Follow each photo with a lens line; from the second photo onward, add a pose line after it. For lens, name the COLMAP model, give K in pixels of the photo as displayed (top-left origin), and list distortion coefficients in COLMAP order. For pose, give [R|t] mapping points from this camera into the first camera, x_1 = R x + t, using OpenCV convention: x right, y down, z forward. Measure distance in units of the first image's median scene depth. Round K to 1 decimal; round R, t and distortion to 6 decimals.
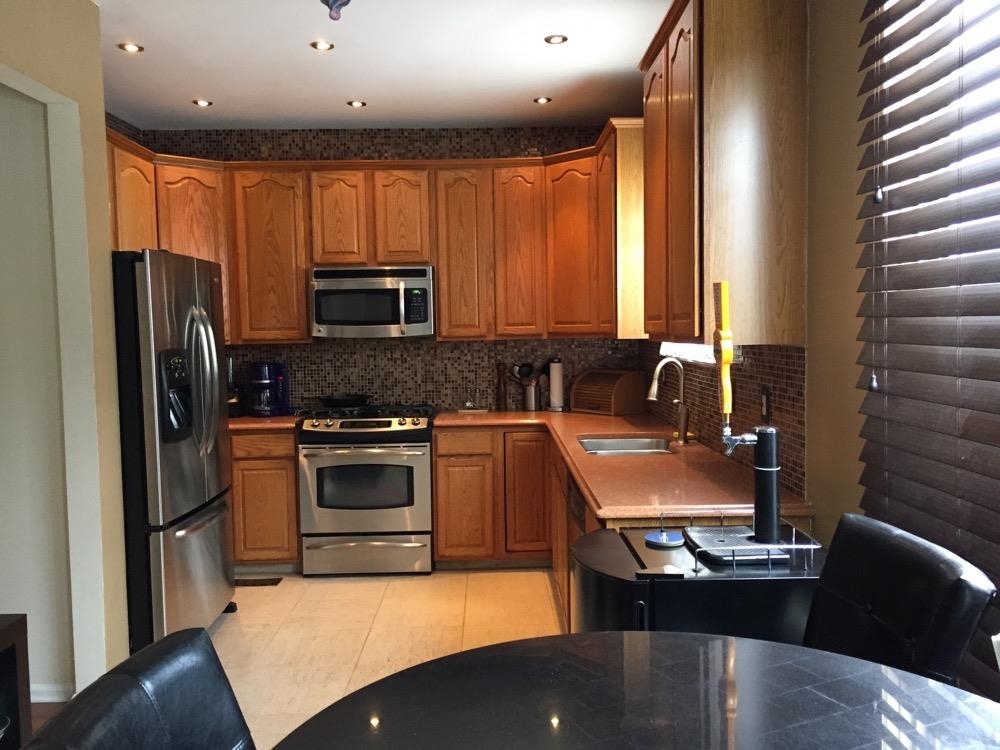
lens RADIAL K [[857.8, 0, 496.1], [0, 857.8, 375.6], [0, 0, 1]] dist [0.088146, -0.100001]
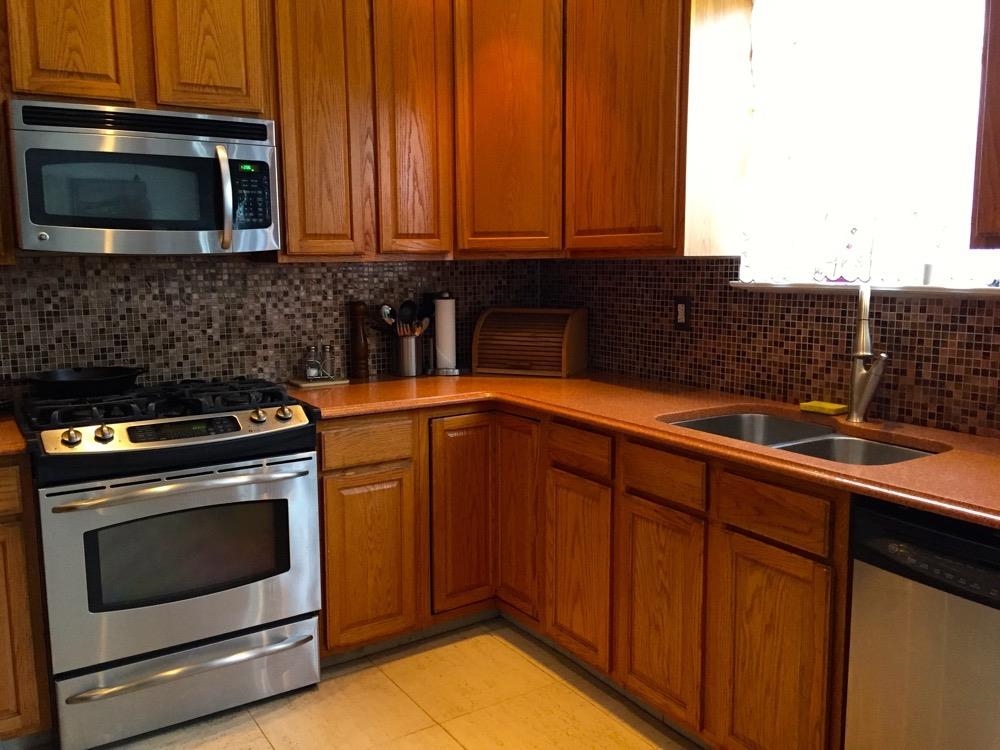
lens RADIAL K [[857.8, 0, 500.9], [0, 857.8, 370.3], [0, 0, 1]] dist [0.088146, -0.100001]
pose [[0.842081, -0.063203, 0.535635, -0.254151], [0.026811, 0.996788, 0.075467, -0.009544], [-0.538684, -0.049188, 0.841070, 0.462353]]
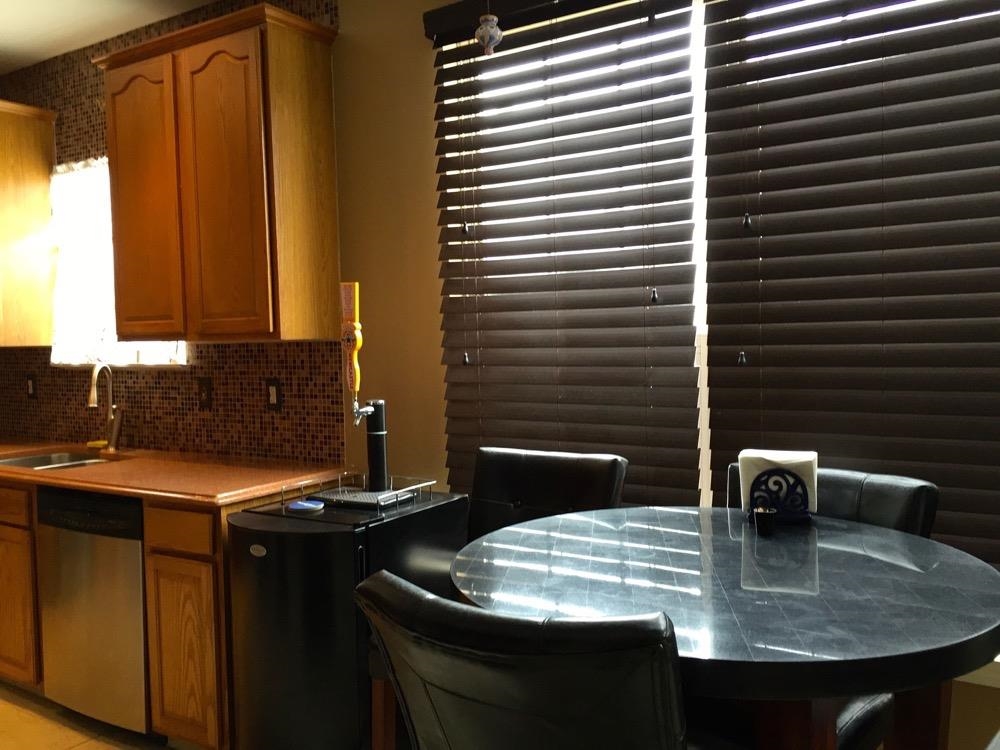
lens RADIAL K [[857.8, 0, 497.2], [0, 857.8, 377.2], [0, 0, 1]] dist [0.088146, -0.100001]
pose [[0.552115, -0.039322, 0.832840, -0.274288], [0.061624, 0.998080, 0.006271, 0.012609], [-0.831487, 0.047861, 0.553478, 0.065871]]
